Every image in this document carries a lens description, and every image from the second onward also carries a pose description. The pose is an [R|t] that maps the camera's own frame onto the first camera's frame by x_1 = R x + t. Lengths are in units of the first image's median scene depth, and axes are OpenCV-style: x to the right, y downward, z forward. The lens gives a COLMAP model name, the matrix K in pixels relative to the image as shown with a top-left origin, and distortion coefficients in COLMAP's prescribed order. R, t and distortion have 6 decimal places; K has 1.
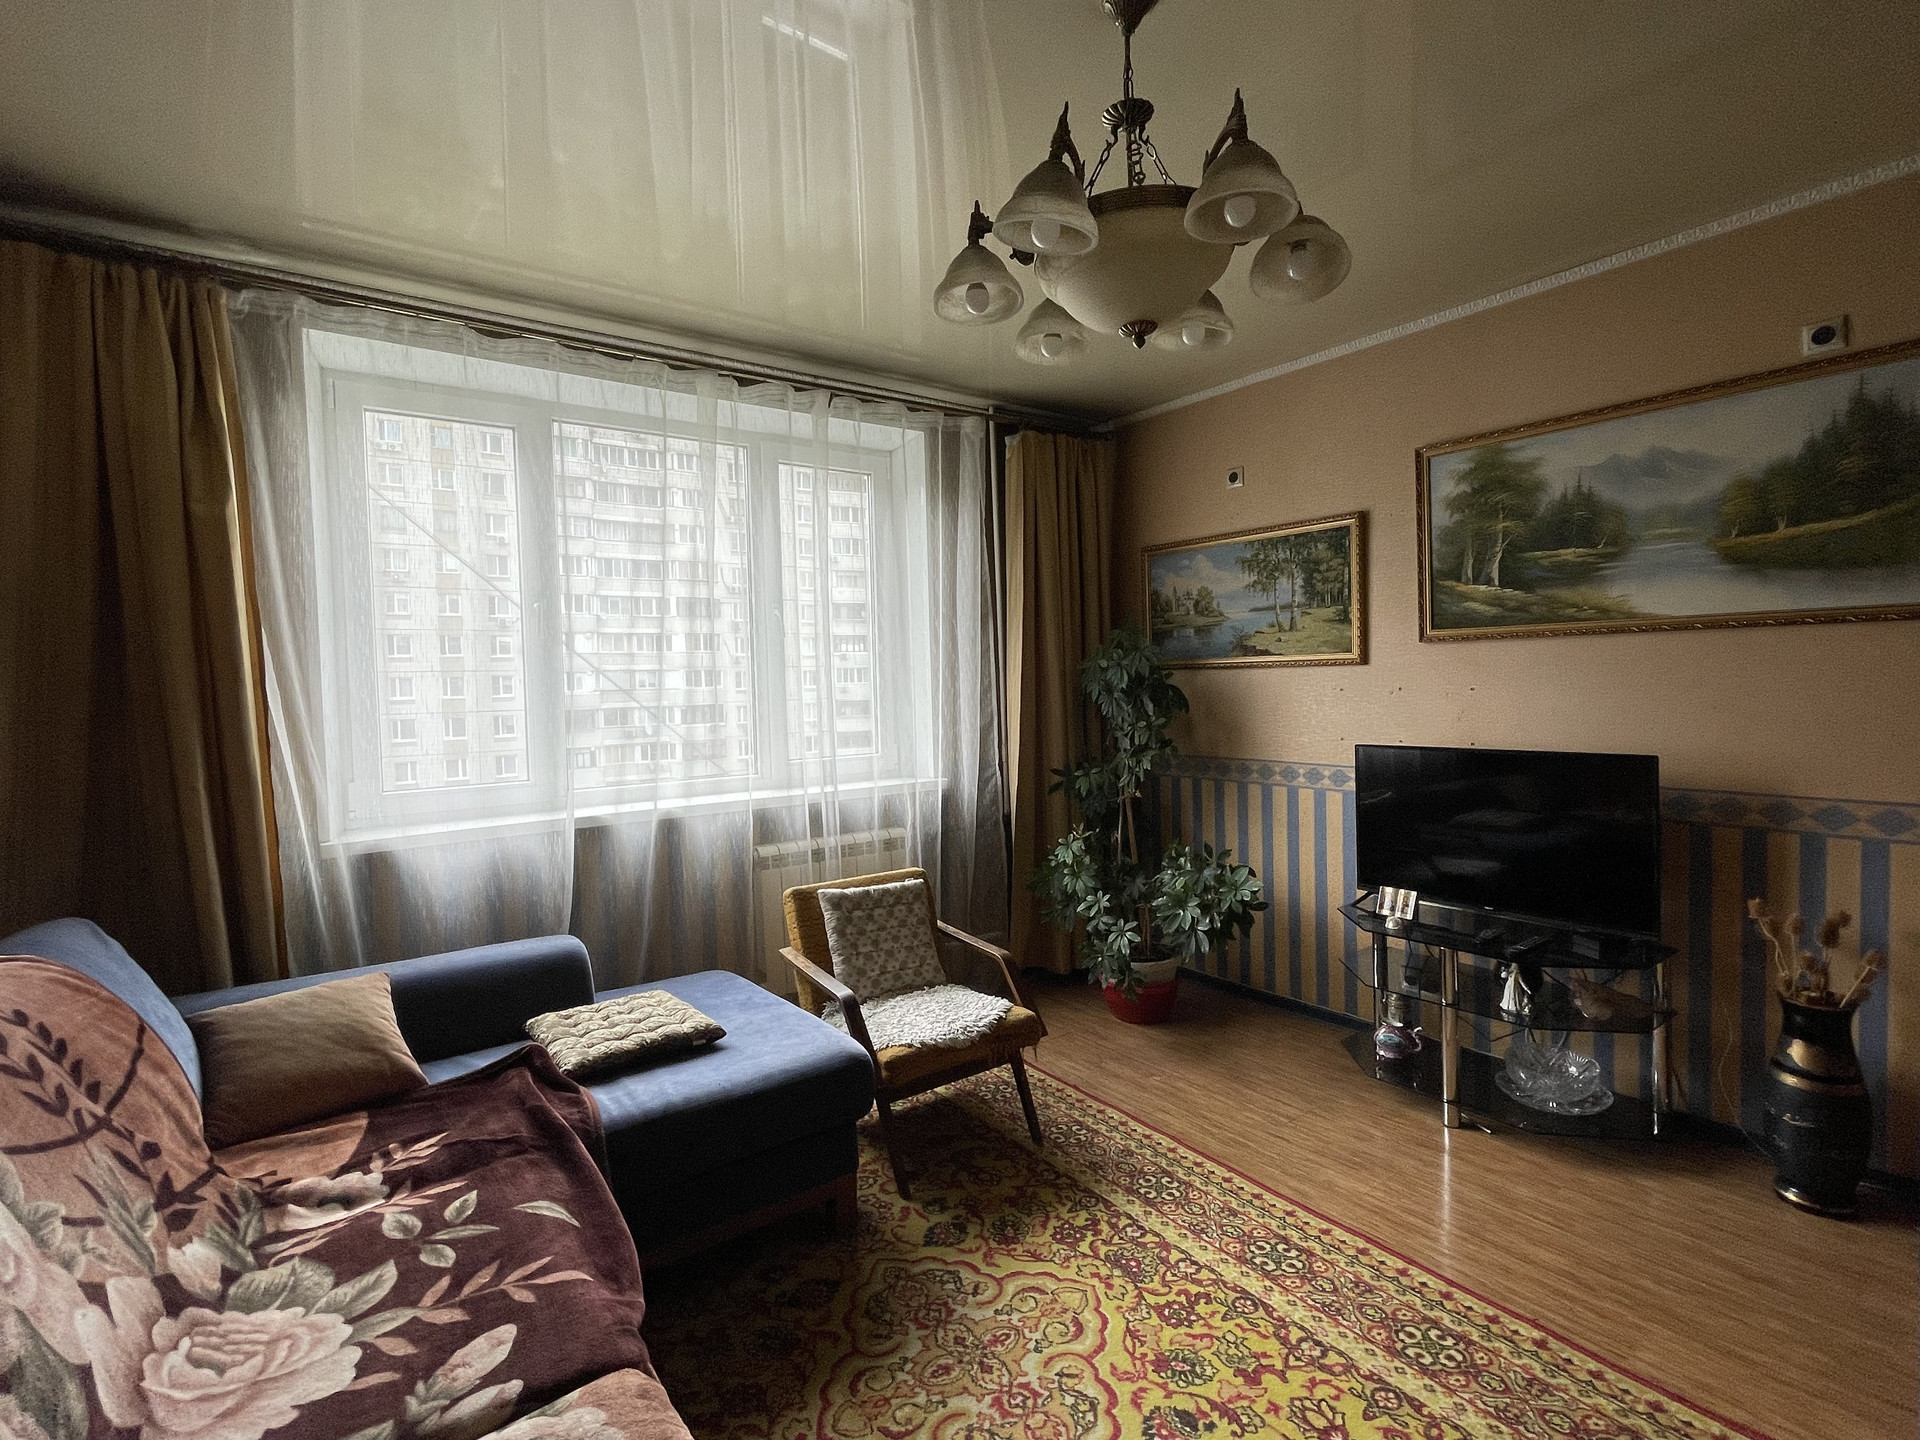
lens RADIAL K [[911.5, 0, 958.7], [0, 911.5, 715.2], [0, 0, 1]] dist [-0.004411, -0.000371]
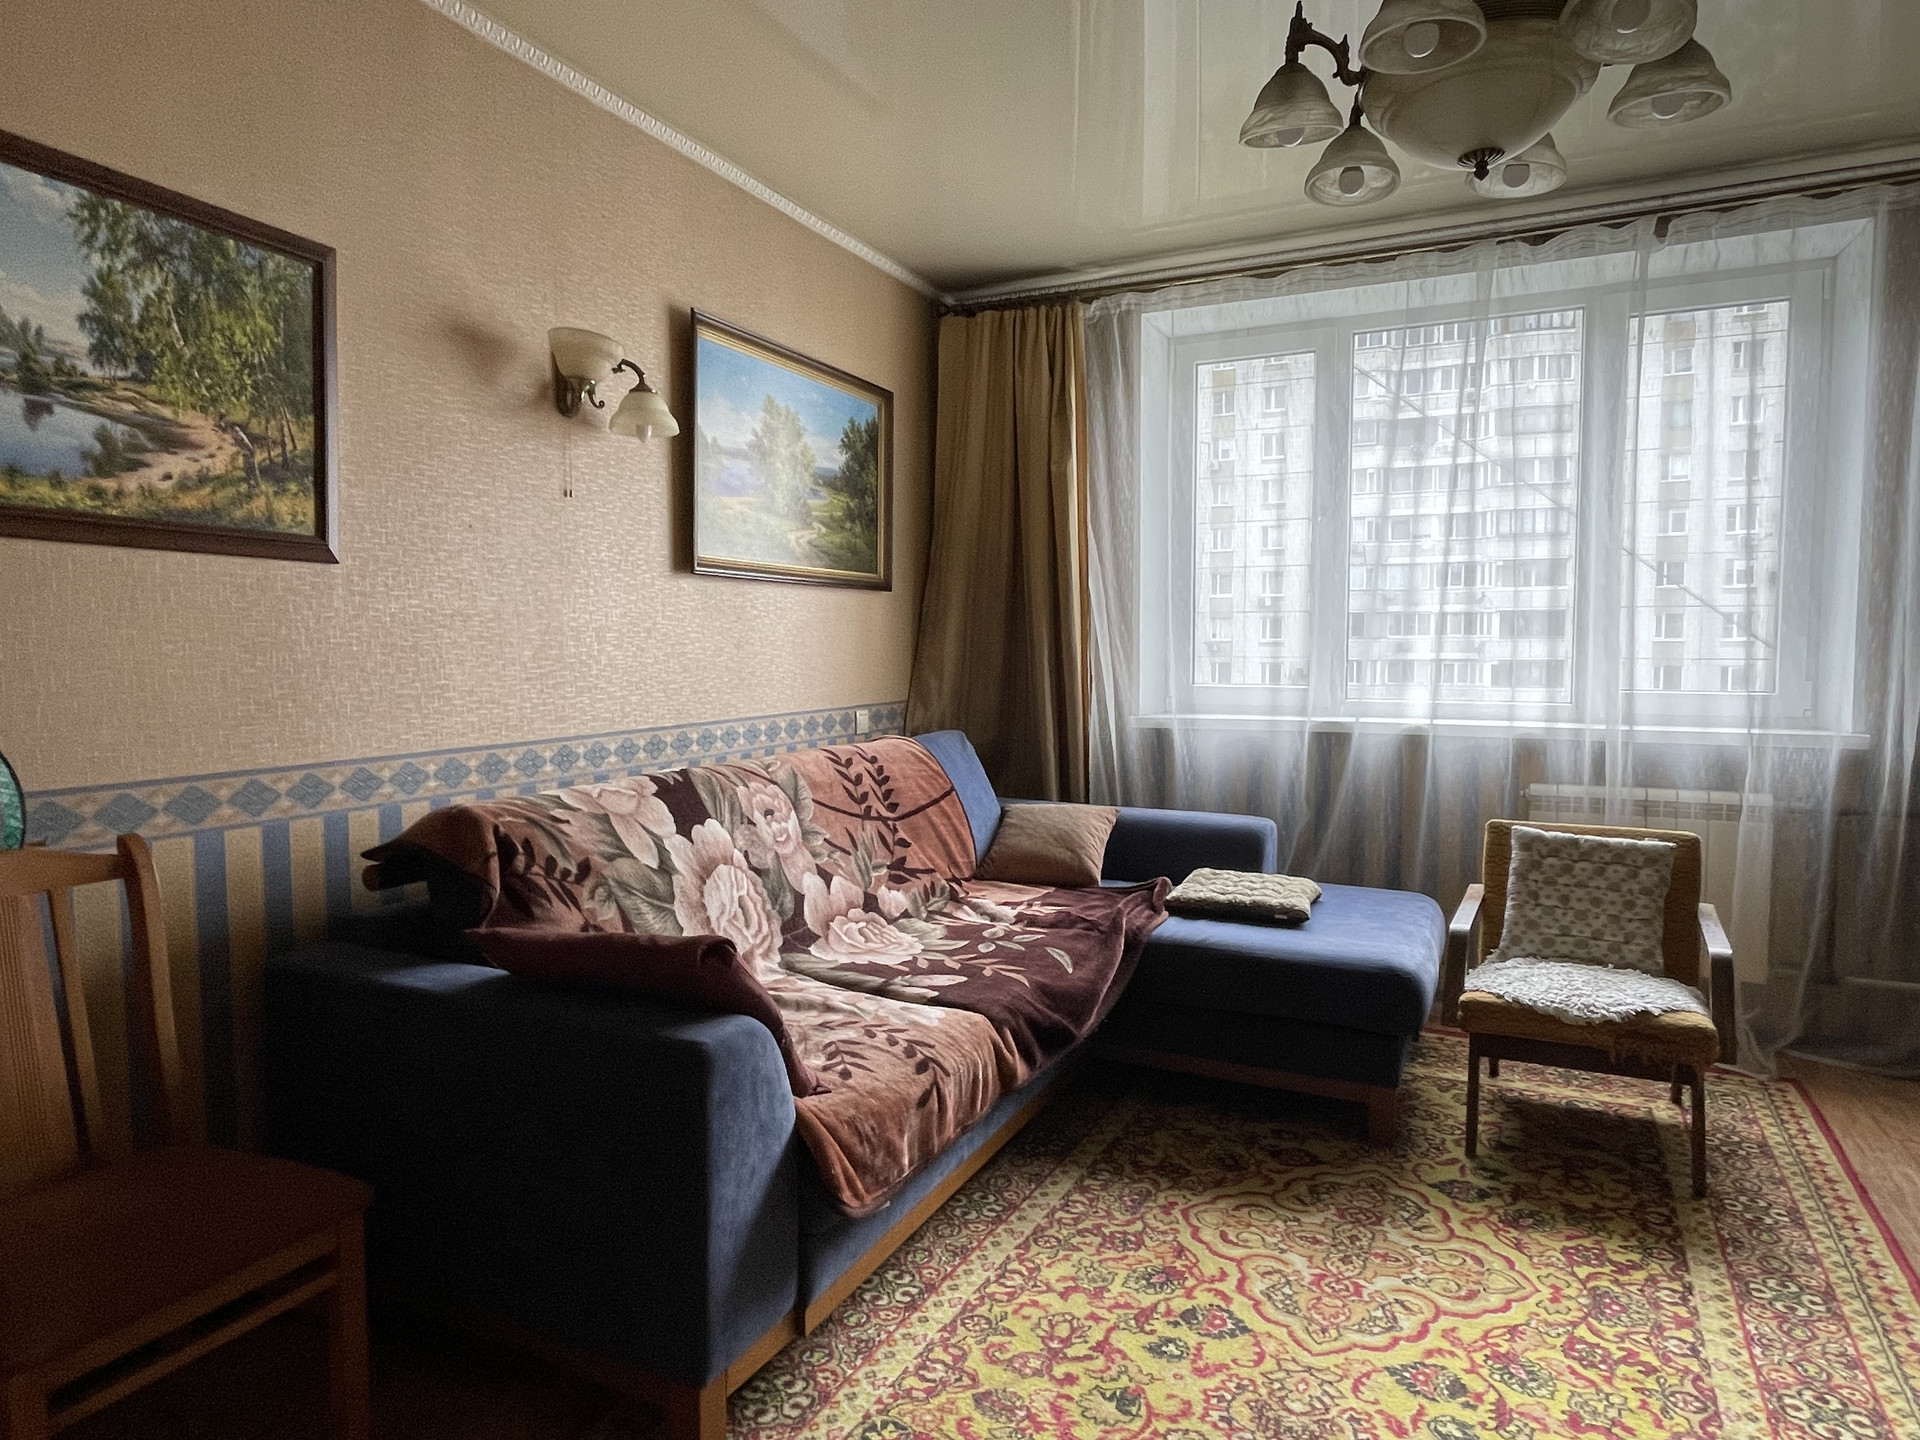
lens RADIAL K [[1119.8, 0, 958.1], [0, 1119.8, 712.7], [0, 0, 1]] dist [-0.003828, -0.002651]
pose [[0.469210, 0.082085, -0.879263, 0.727067], [-0.041869, 0.996619, 0.070697, 0.041640], [0.882093, 0.003642, 0.471061, 0.035852]]
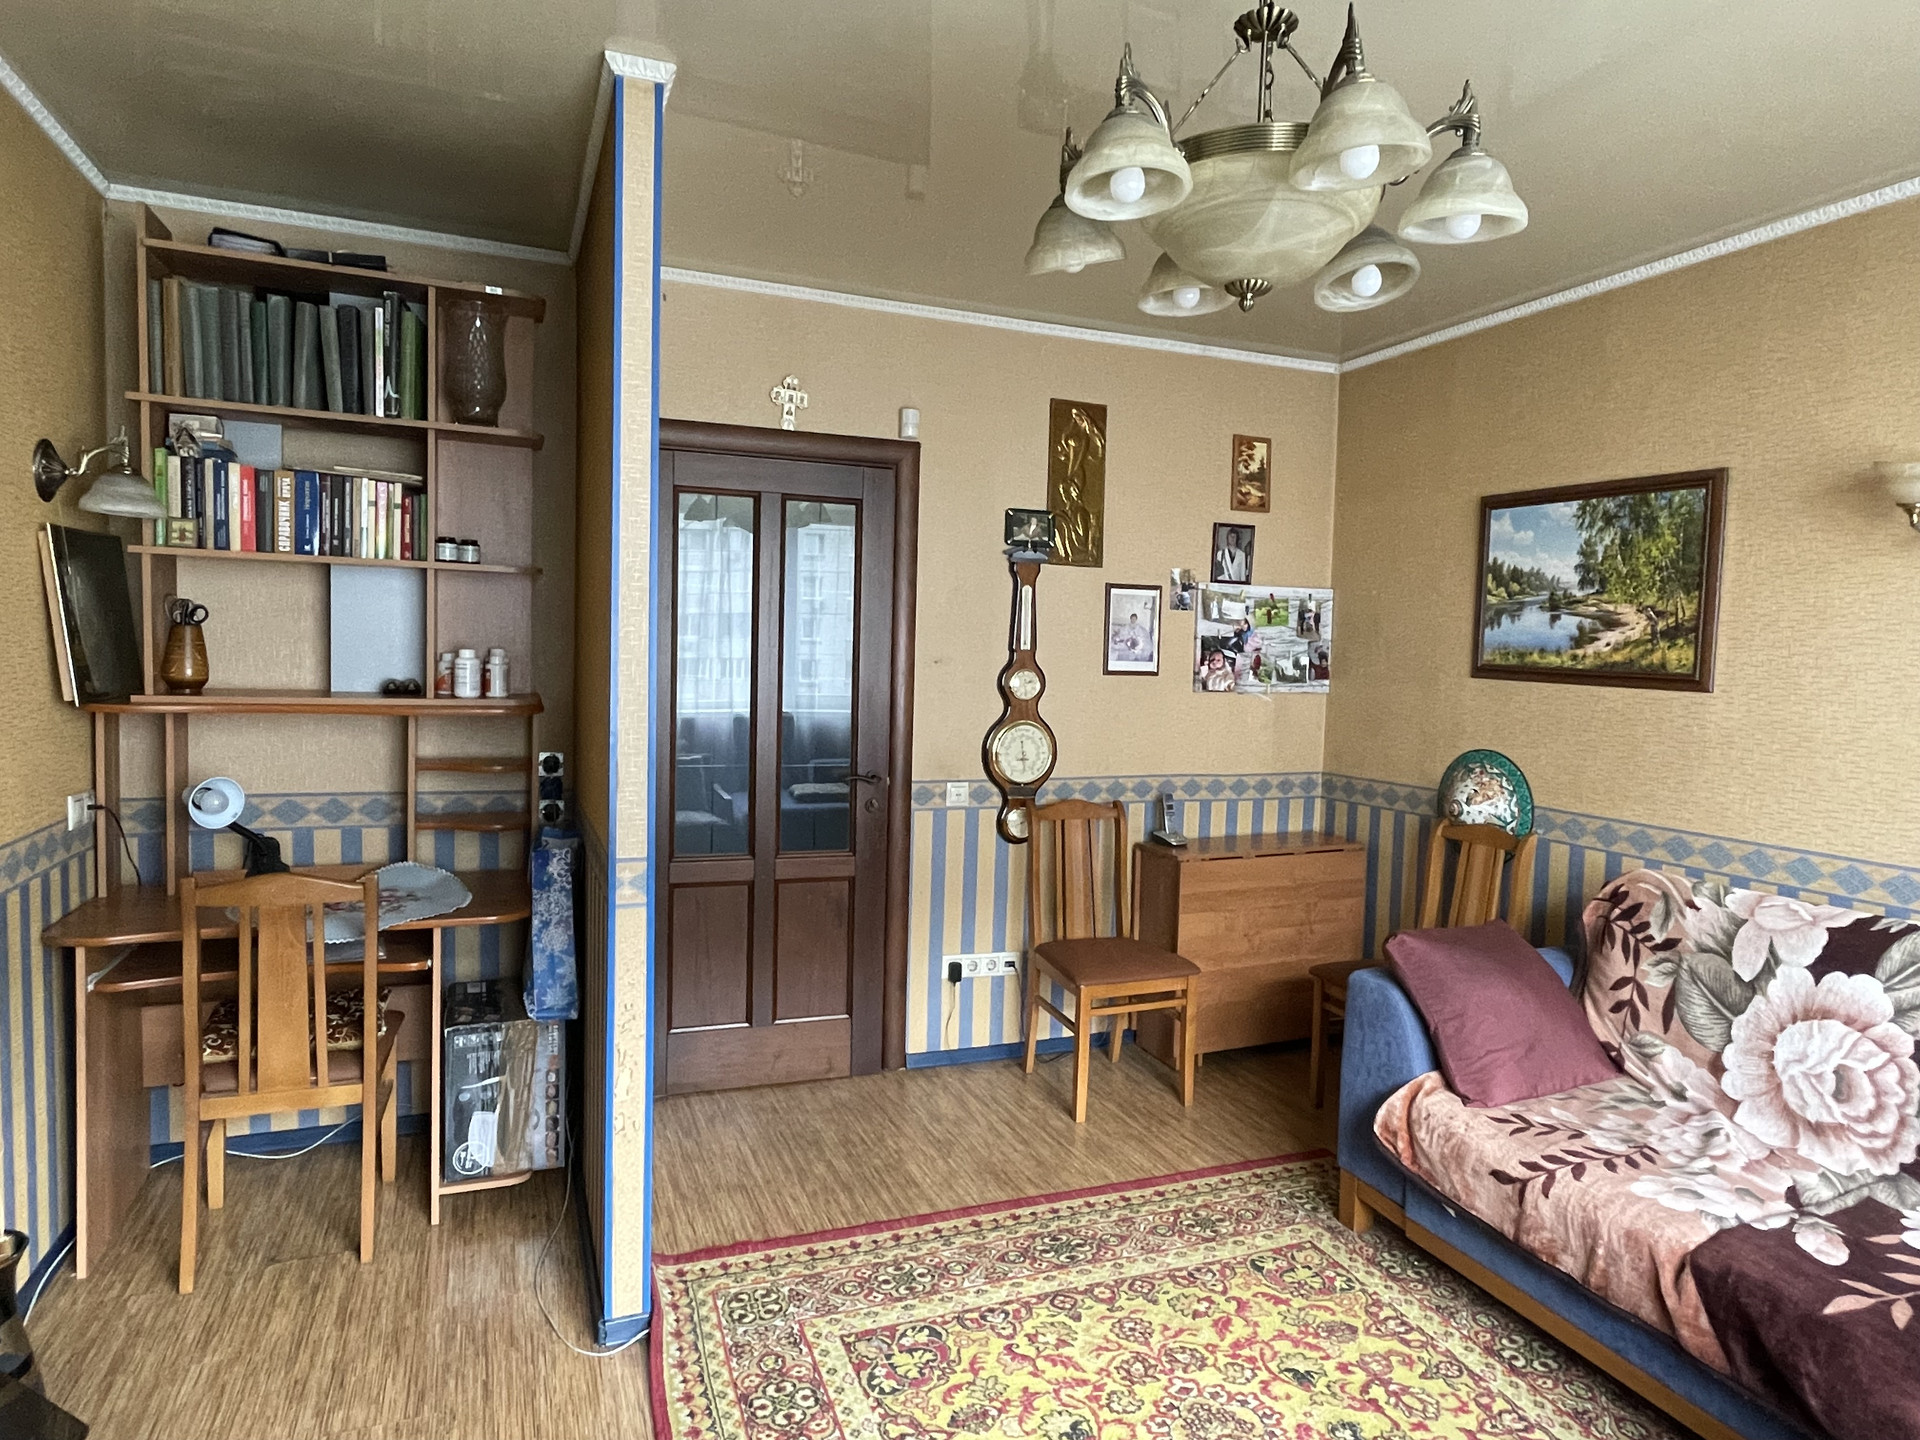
lens RADIAL K [[1119.8, 0, 957.6], [0, 1119.8, 719.3], [0, 0, 1]] dist [-0.003828, -0.002651]
pose [[-0.971188, -0.012441, 0.237989, 0.160756], [0.010006, 0.995627, 0.092879, -0.101341], [-0.238103, 0.092584, -0.966817, 1.573288]]
